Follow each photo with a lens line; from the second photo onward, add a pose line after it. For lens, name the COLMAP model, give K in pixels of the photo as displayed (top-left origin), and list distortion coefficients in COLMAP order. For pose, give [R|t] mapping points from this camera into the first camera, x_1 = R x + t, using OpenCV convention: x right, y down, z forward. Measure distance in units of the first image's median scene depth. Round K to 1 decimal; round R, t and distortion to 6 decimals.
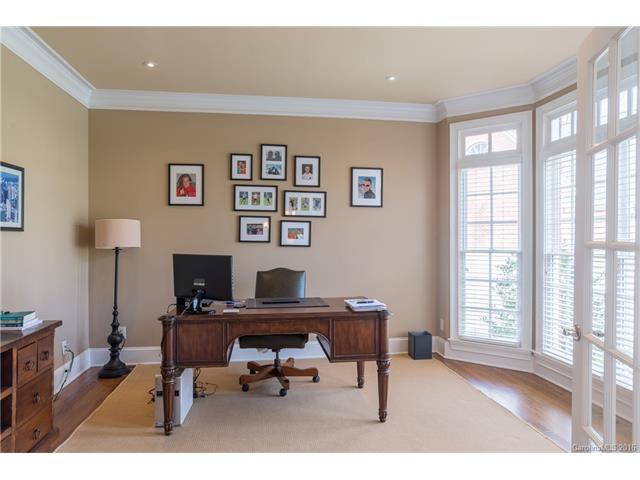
lens RADIAL K [[410.1, 0, 319.2], [0, 410.1, 238.4], [0, 0, 1]] dist [-0.027831, 0.015827]
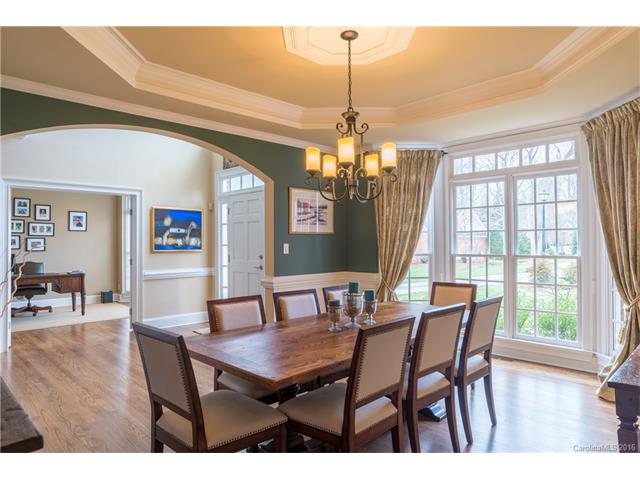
lens RADIAL K [[410.1, 0, 319.1], [0, 410.1, 241.5], [0, 0, 1]] dist [-0.027831, 0.015827]
pose [[0.806930, -0.000824, 0.590646, -0.111117], [0.007108, 0.999940, -0.008316, -0.000888], [-0.590604, 0.010909, 0.806888, -1.348626]]
